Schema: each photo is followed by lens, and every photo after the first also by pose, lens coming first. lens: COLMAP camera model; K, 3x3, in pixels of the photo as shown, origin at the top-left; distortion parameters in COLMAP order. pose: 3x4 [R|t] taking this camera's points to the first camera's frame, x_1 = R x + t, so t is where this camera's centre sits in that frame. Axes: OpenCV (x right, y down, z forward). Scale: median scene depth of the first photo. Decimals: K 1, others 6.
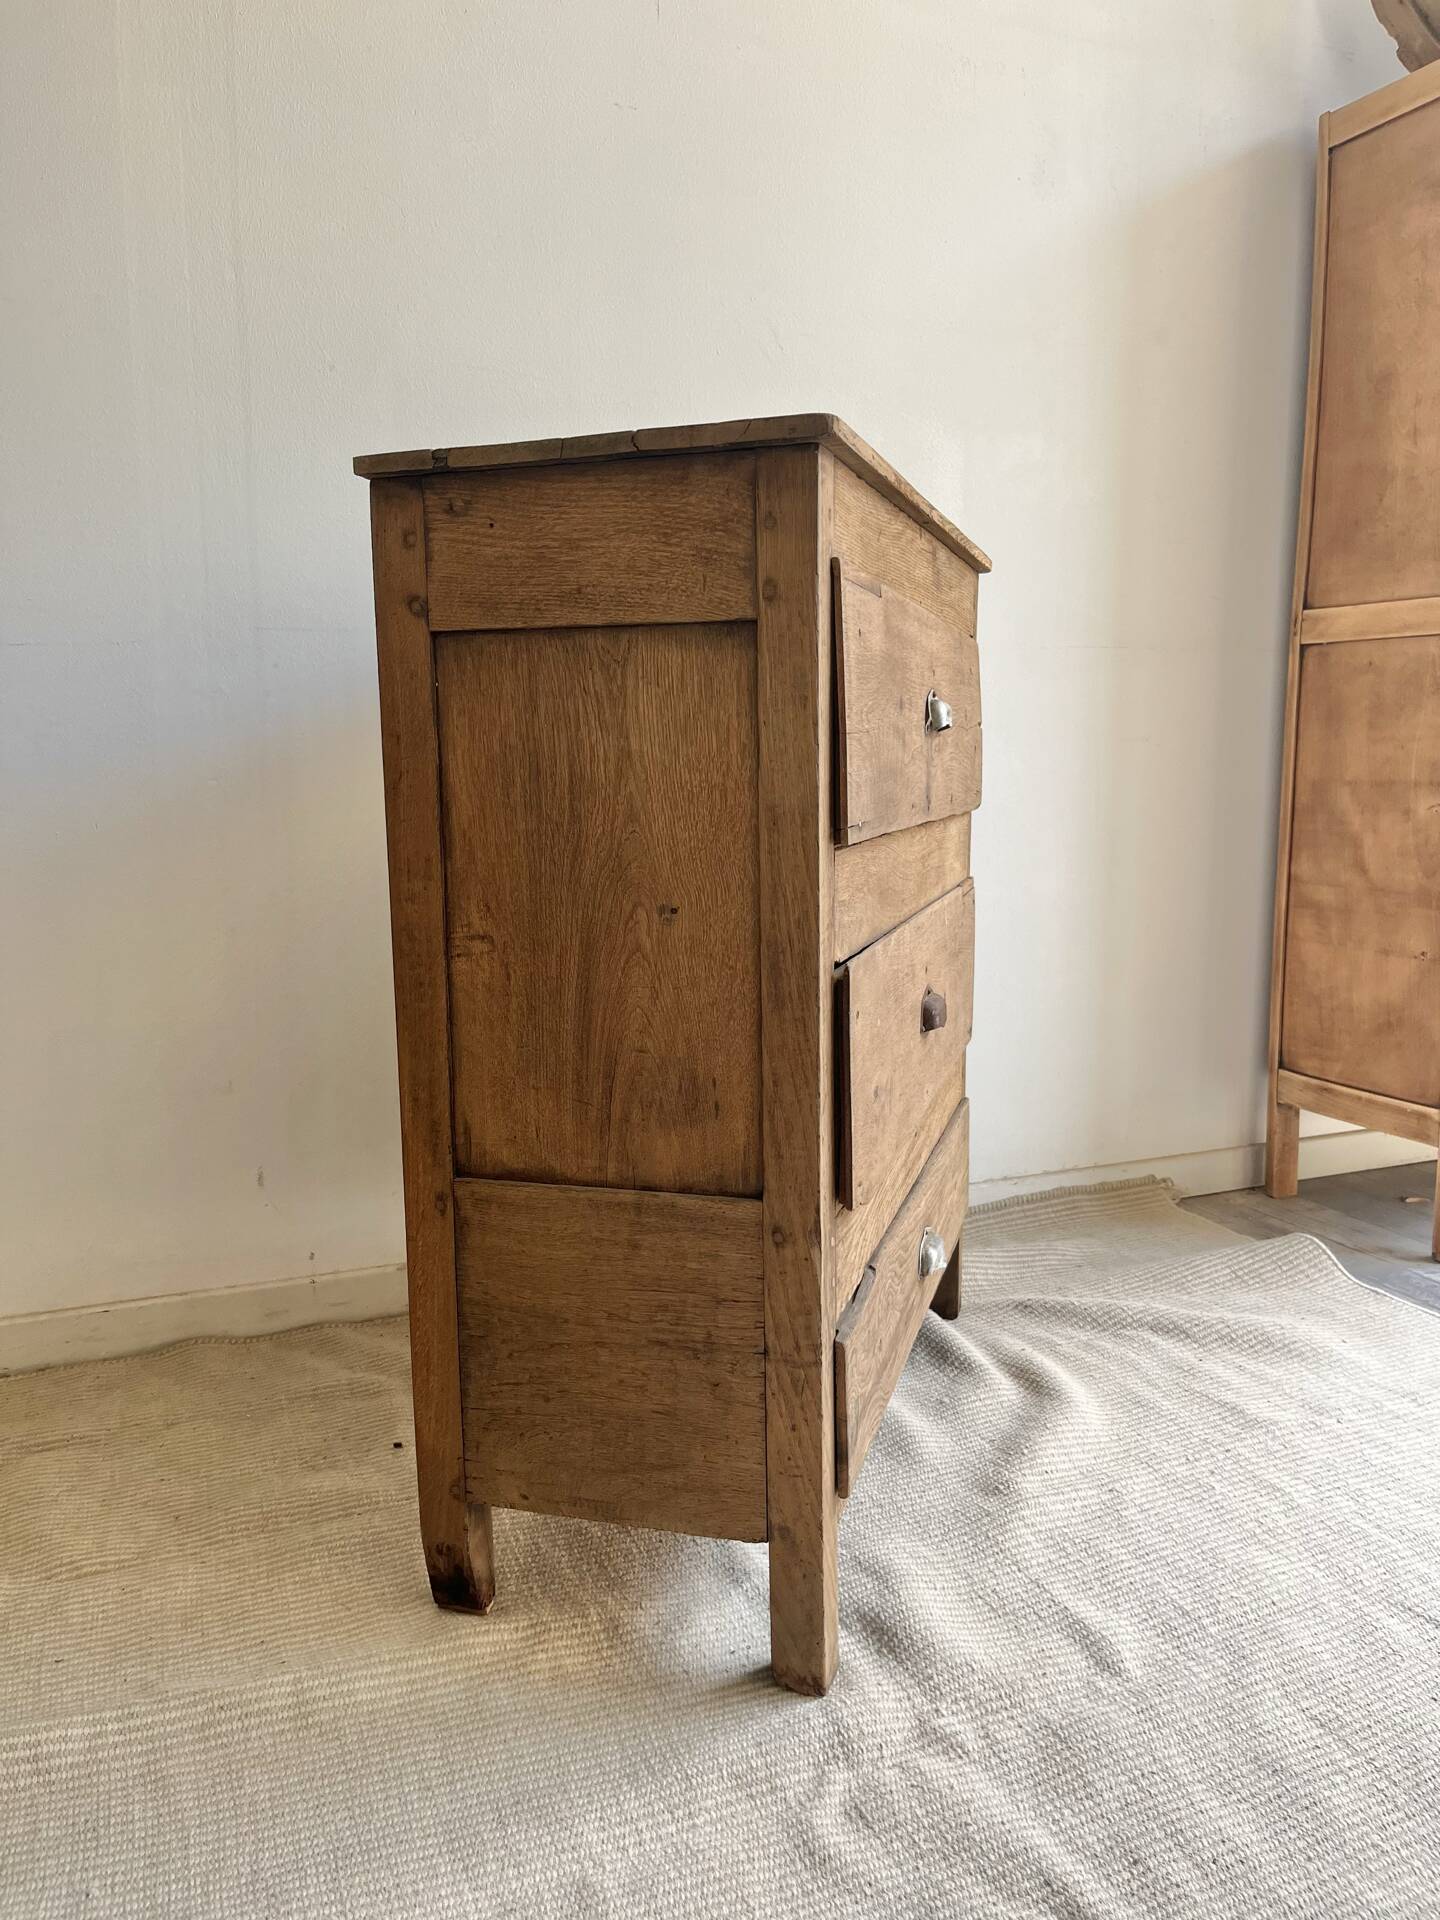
lens RADIAL K [[1463.4, 0, 721.2], [0, 1463.4, 968.1], [0, 0, 1]] dist [0.059688, -0.087990]
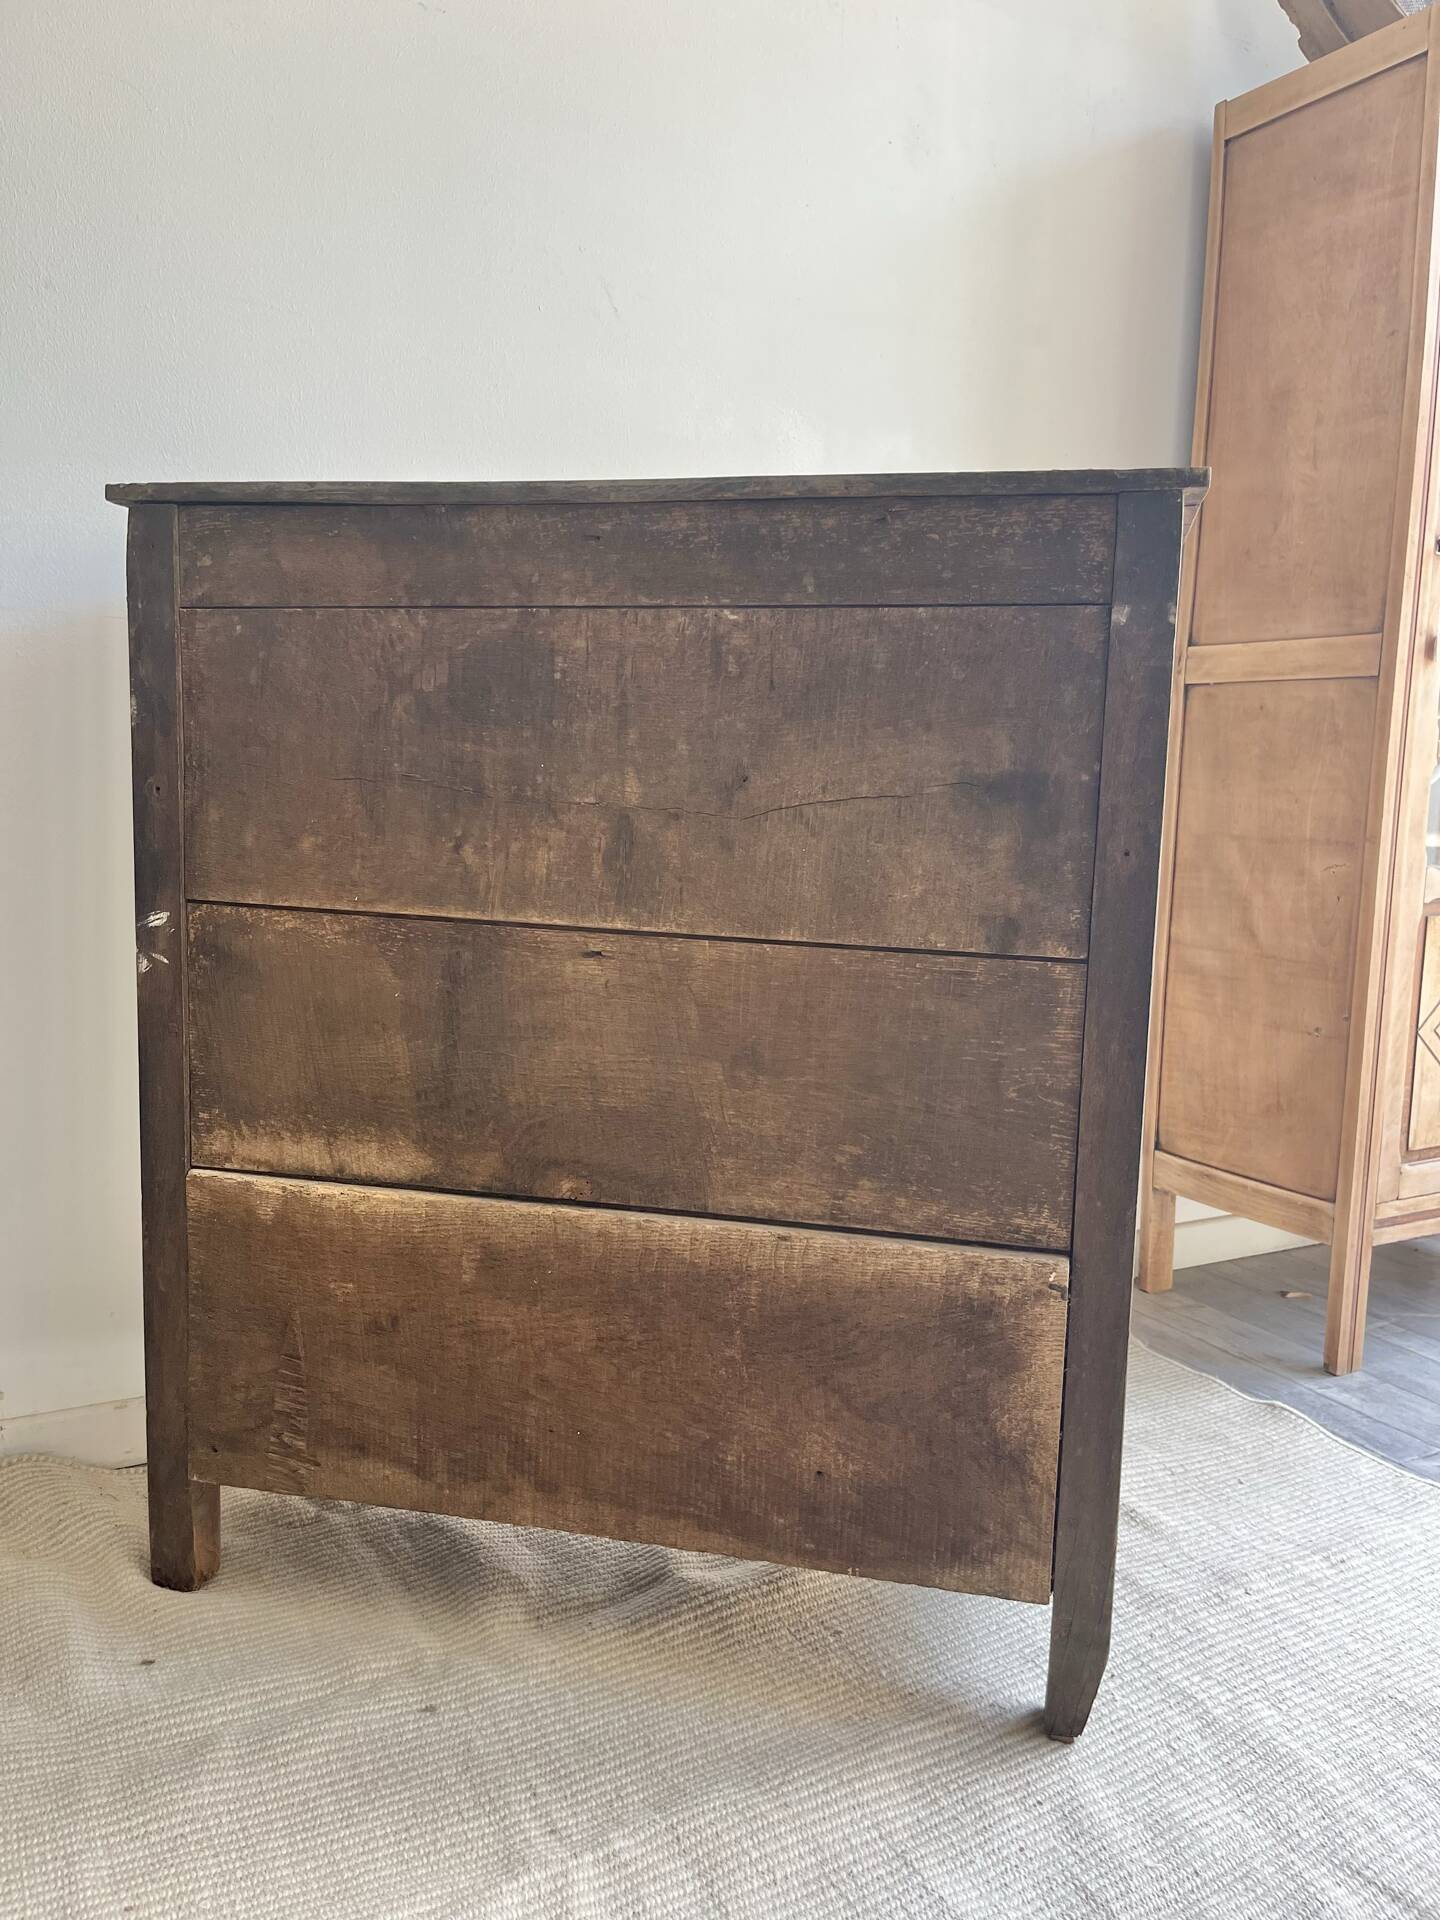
lens RADIAL K [[1481.8, 0, 721.4], [0, 1481.8, 967.3], [0, 0, 1]] dist [0.058980, -0.099271]
pose [[0.994012, 0.019315, 0.107553, 0.014832], [-0.016782, 0.999561, -0.024402, -0.019297], [-0.107978, 0.022451, 0.993900, 0.132141]]
